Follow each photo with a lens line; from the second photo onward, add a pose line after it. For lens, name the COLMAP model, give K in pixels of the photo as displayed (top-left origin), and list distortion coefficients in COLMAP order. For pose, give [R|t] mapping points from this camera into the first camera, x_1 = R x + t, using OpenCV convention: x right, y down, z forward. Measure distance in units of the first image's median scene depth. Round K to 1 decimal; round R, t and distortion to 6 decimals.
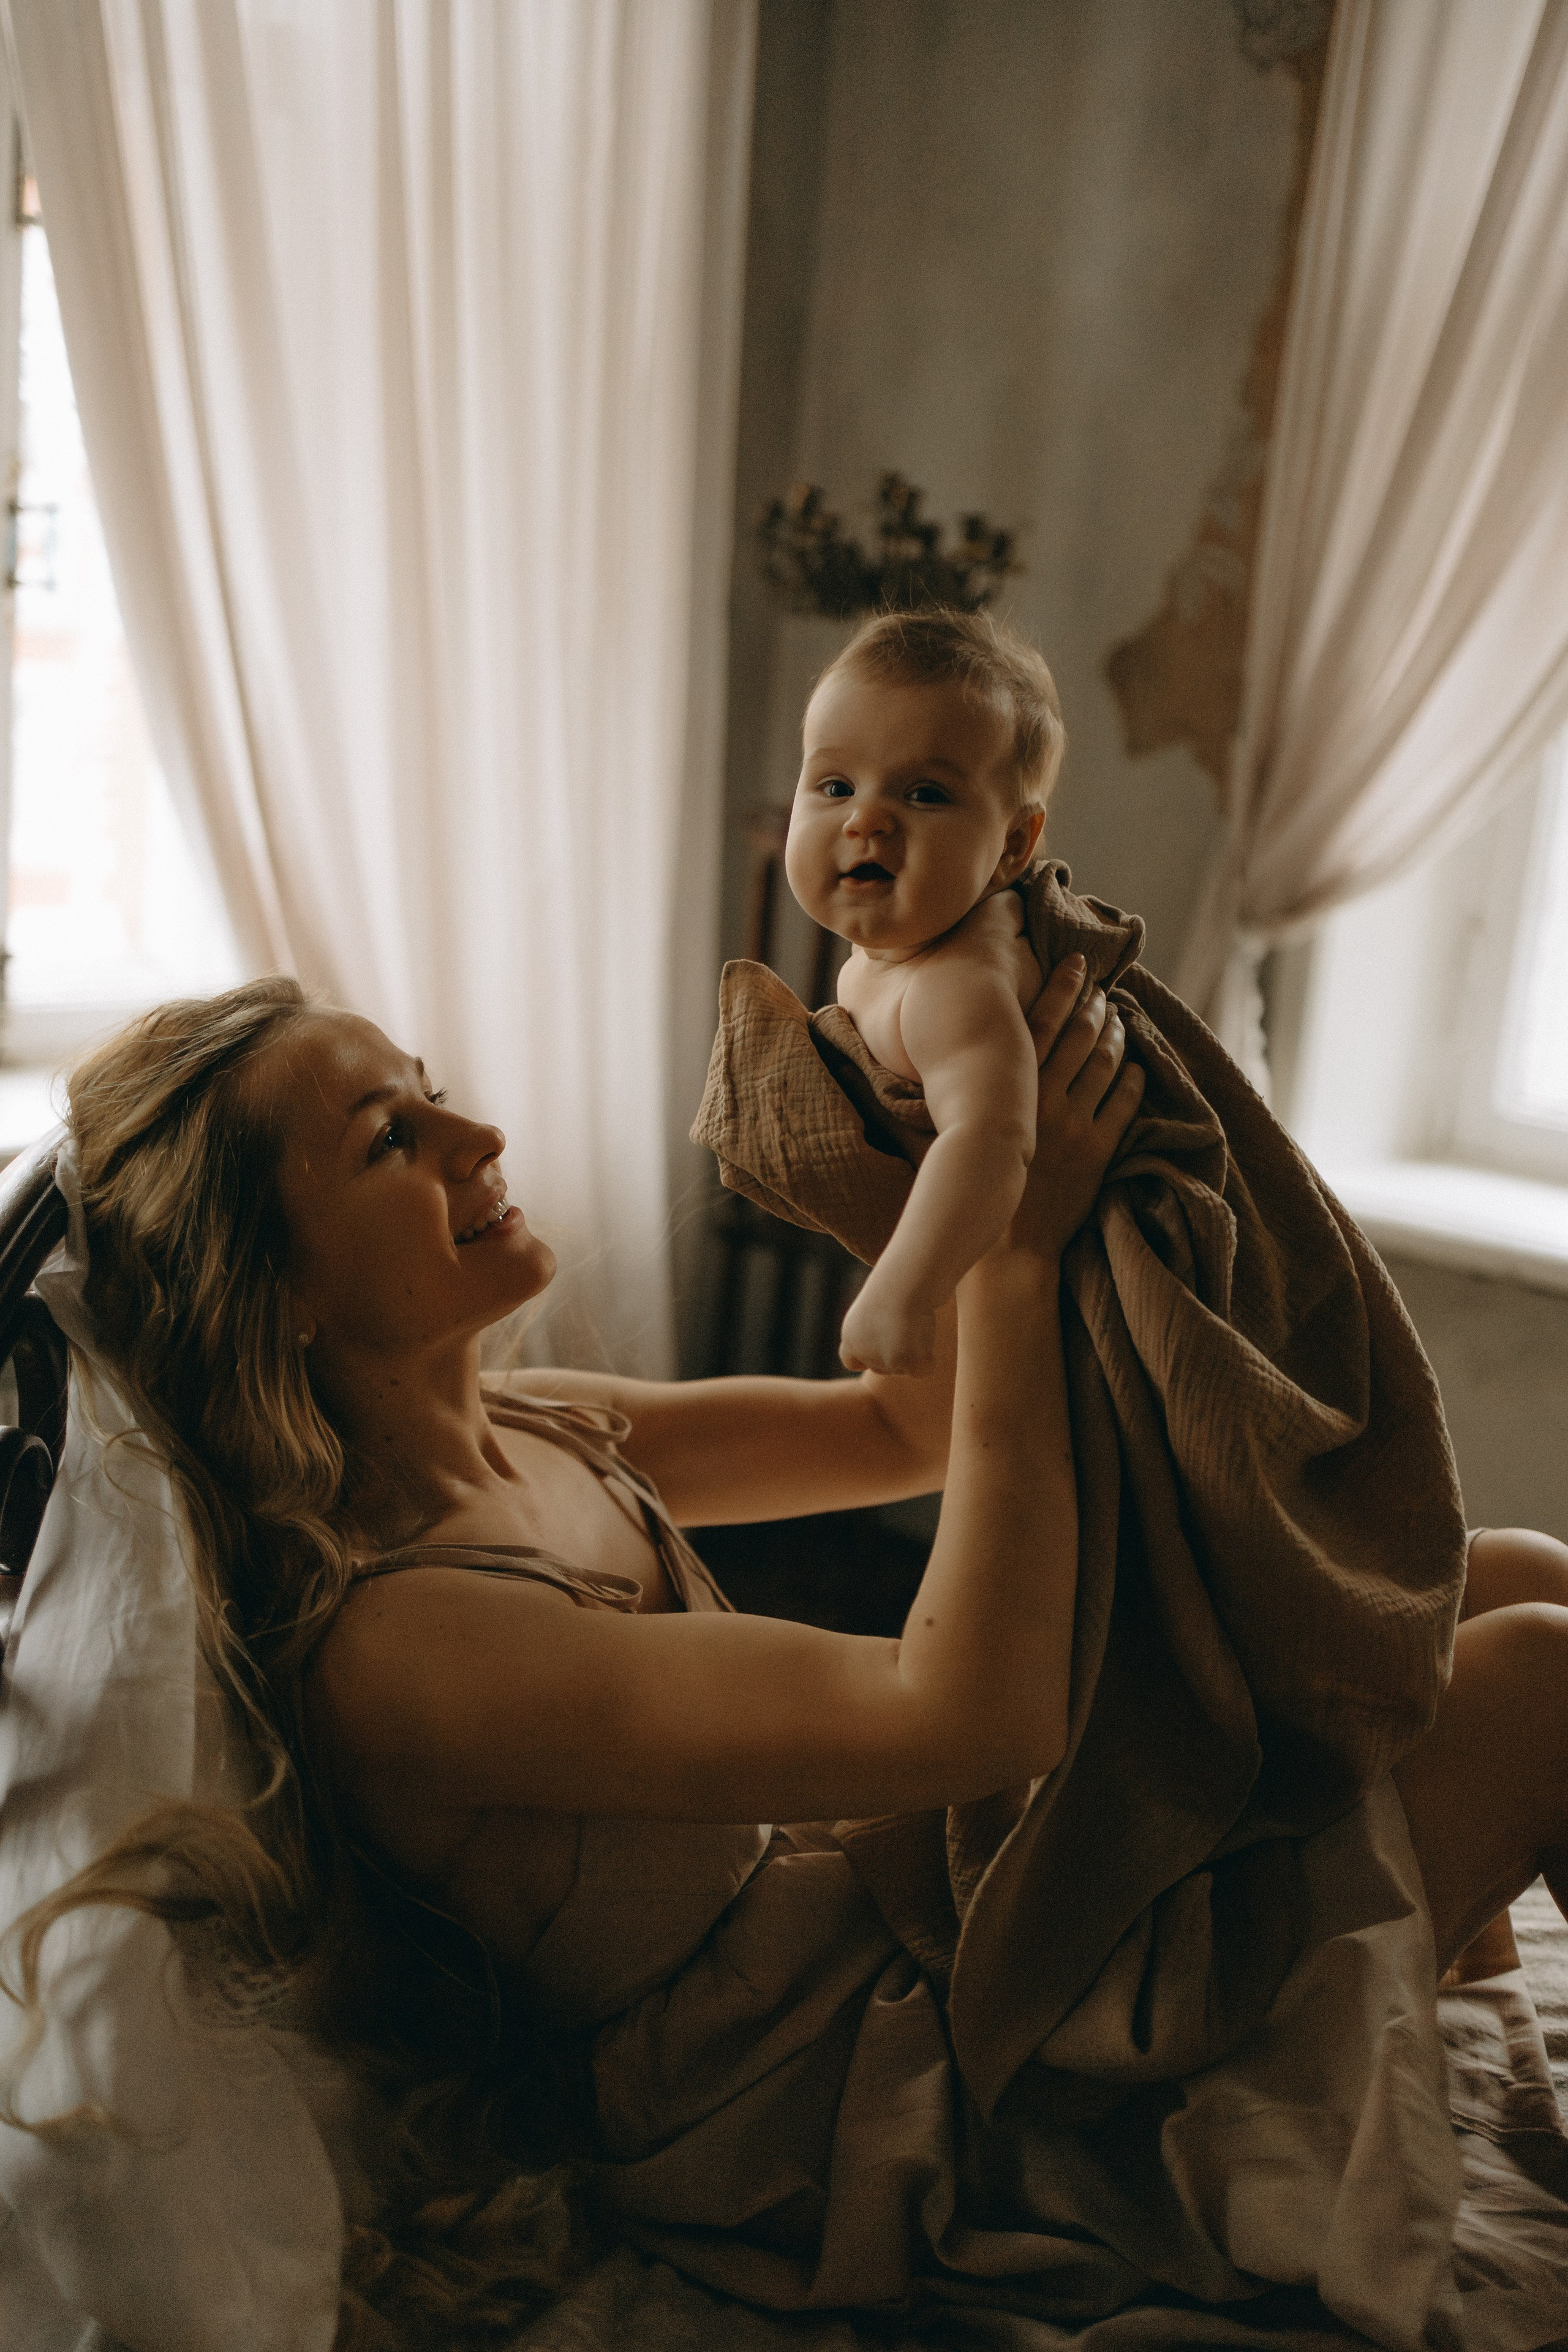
lens RADIAL K [[2258.5, 0, 784.0], [0, 2258.5, 1176.0], [0, 0, 1]] dist [-0.006806, 0.006606]
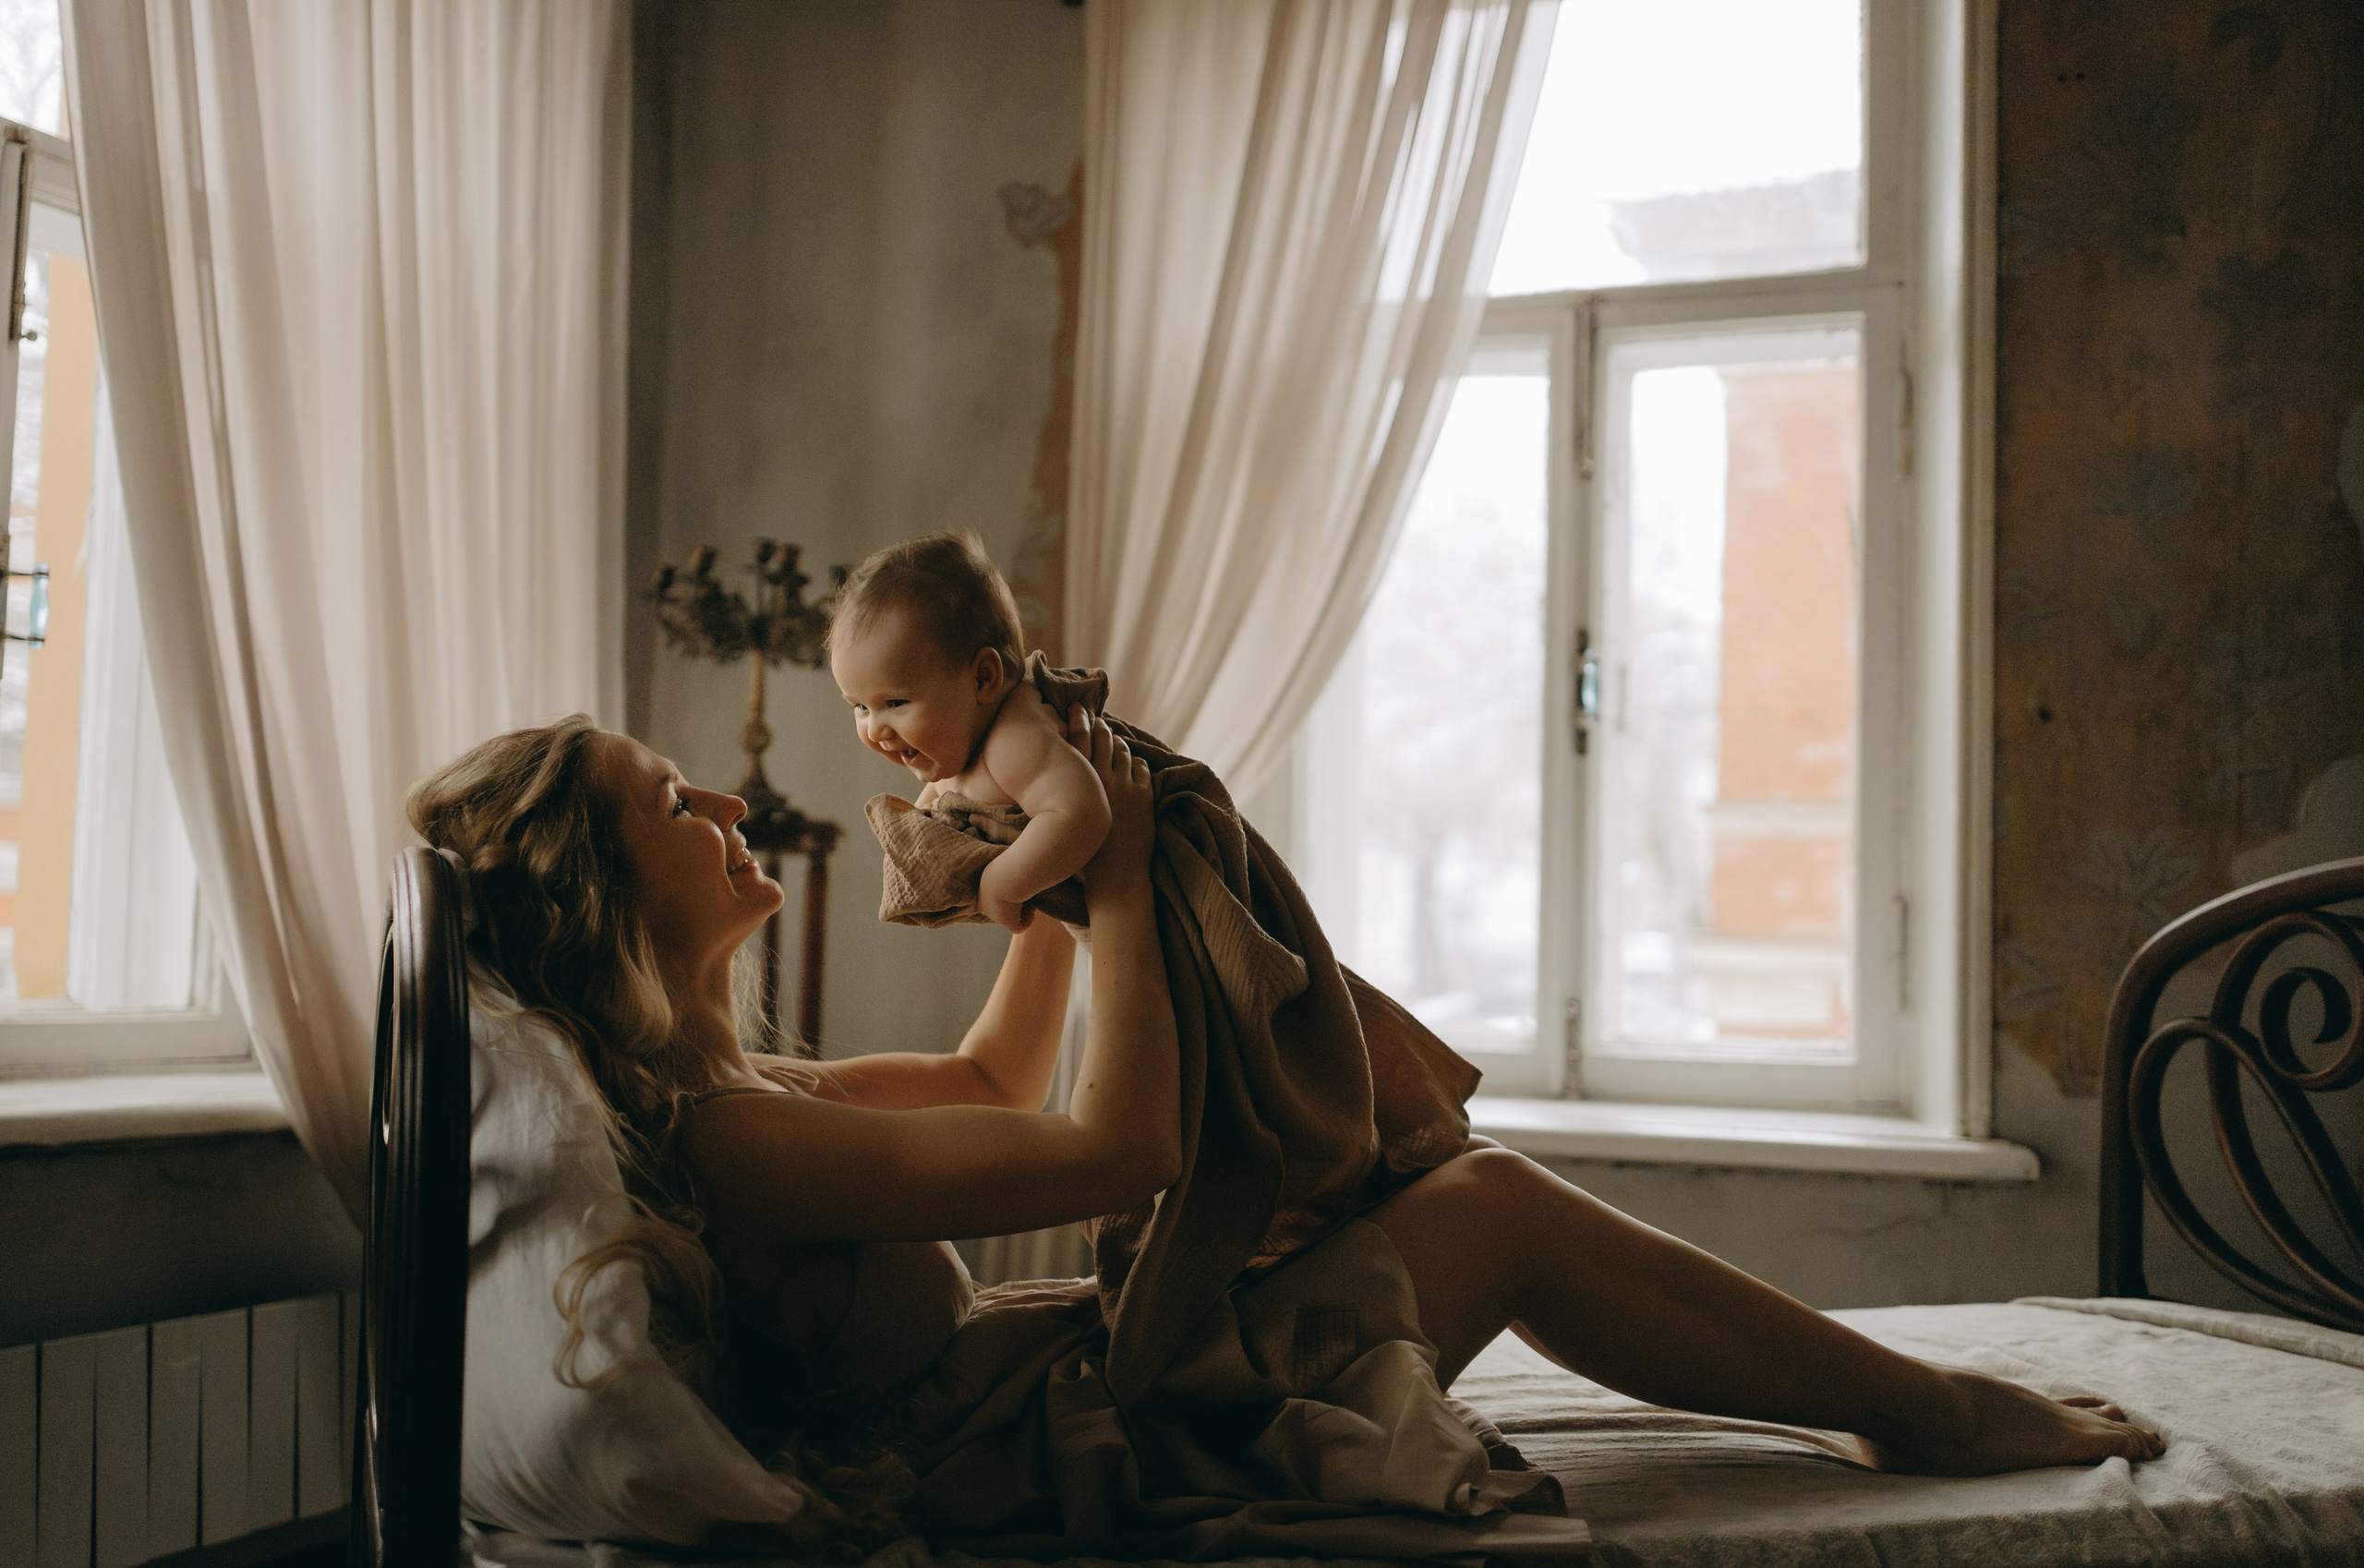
lens RADIAL K [[2270.0, 0, 1182.0], [0, 2270.0, 784.0], [0, 0, 1]] dist [-0.006806, 0.006606]
pose [[0.953672, -0.051303, 0.296441, -0.118997], [0.122849, 0.965866, -0.228059, 0.135253], [-0.274622, 0.253911, 0.927422, -0.184038]]
